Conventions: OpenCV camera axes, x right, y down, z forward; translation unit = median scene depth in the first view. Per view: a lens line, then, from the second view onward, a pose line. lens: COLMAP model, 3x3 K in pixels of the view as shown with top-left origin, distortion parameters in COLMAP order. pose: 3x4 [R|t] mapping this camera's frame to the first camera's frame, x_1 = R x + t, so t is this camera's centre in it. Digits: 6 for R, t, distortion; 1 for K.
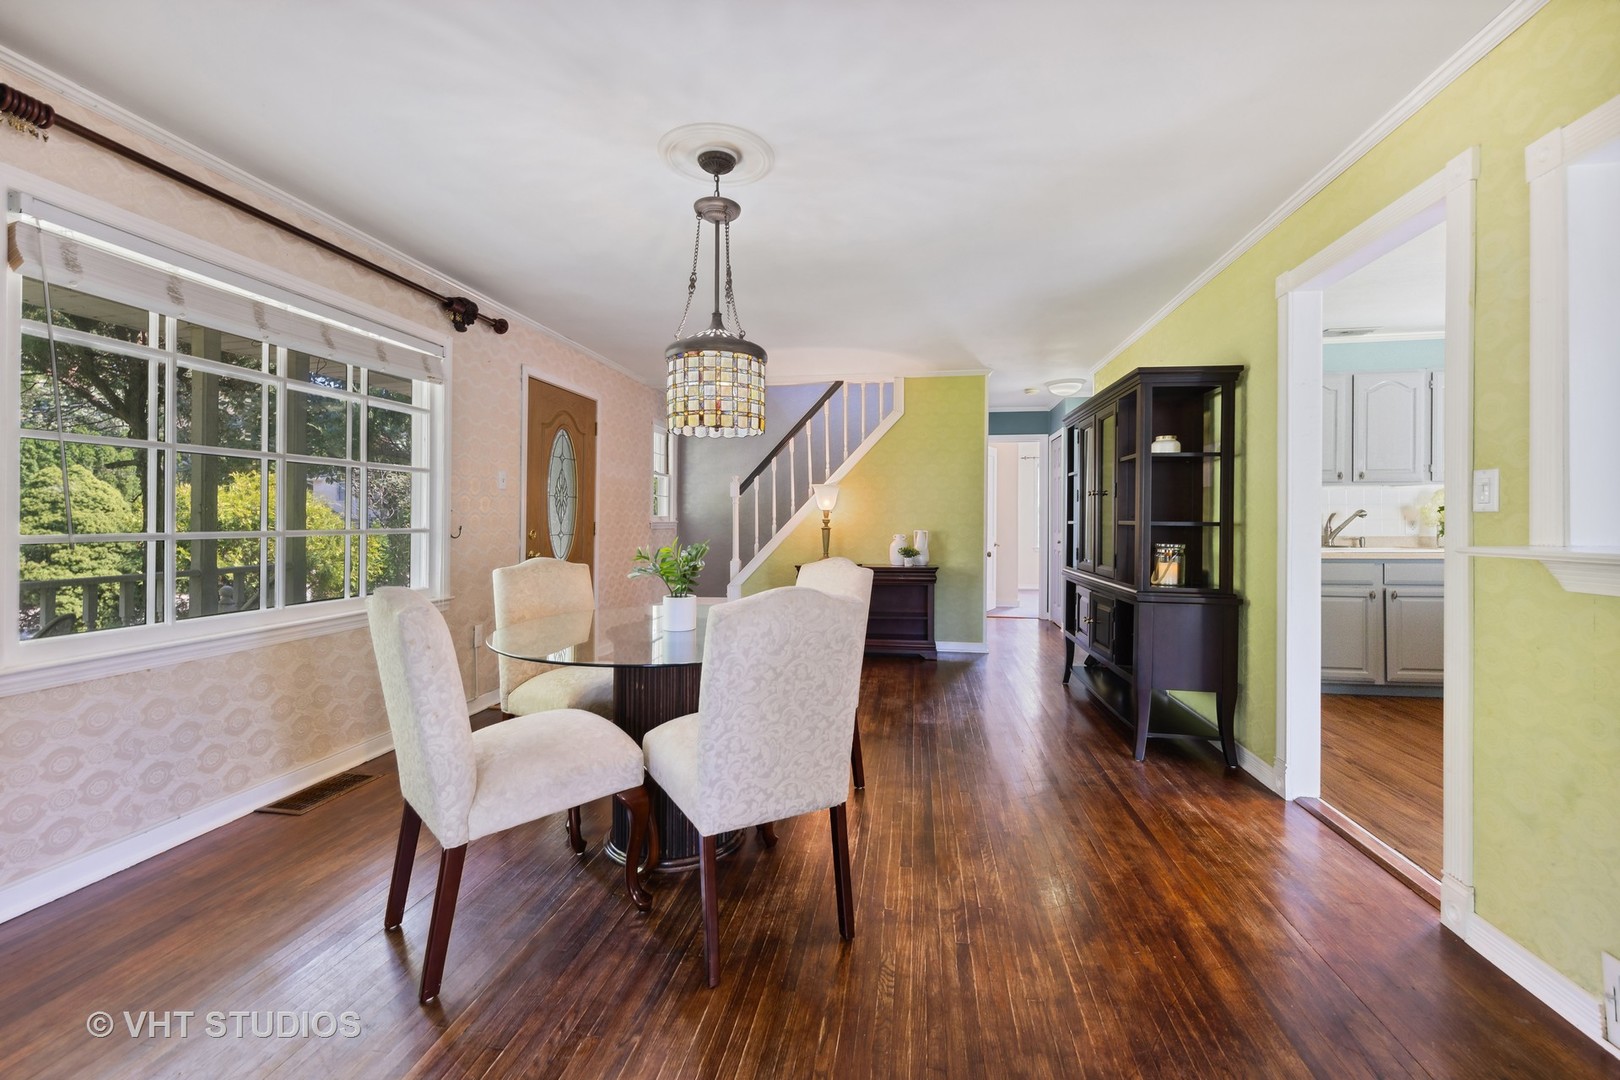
lens RADIAL K [[657.2, 0, 816.5], [0, 657.2, 511.9], [0, 0, 1]] dist [-0.002975, -0.000232]
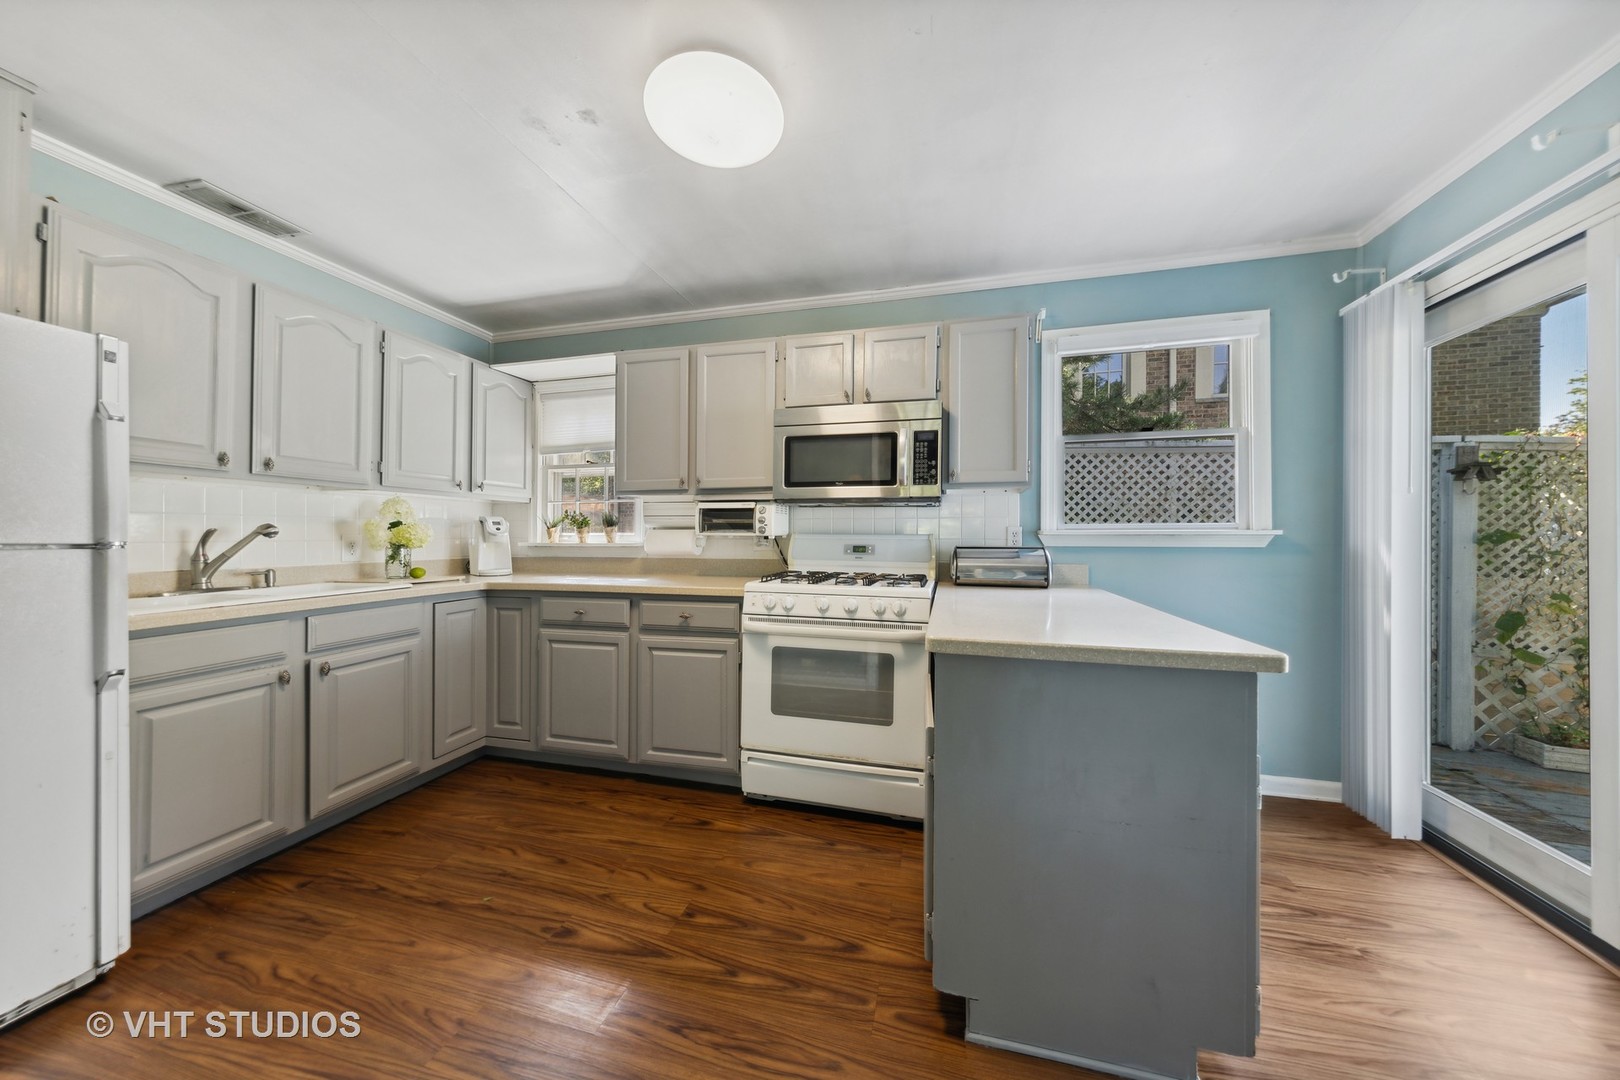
lens RADIAL K [[517.3, 0, 807.5], [0, 517.3, 536.5], [0, 0, 1]] dist [0.000012, 0.000123]
pose [[0.095025, 0.005193, 0.995461, 0.417589], [-0.007534, 0.999962, -0.004497, 0.006337], [-0.995446, -0.007072, 0.095061, 0.477124]]
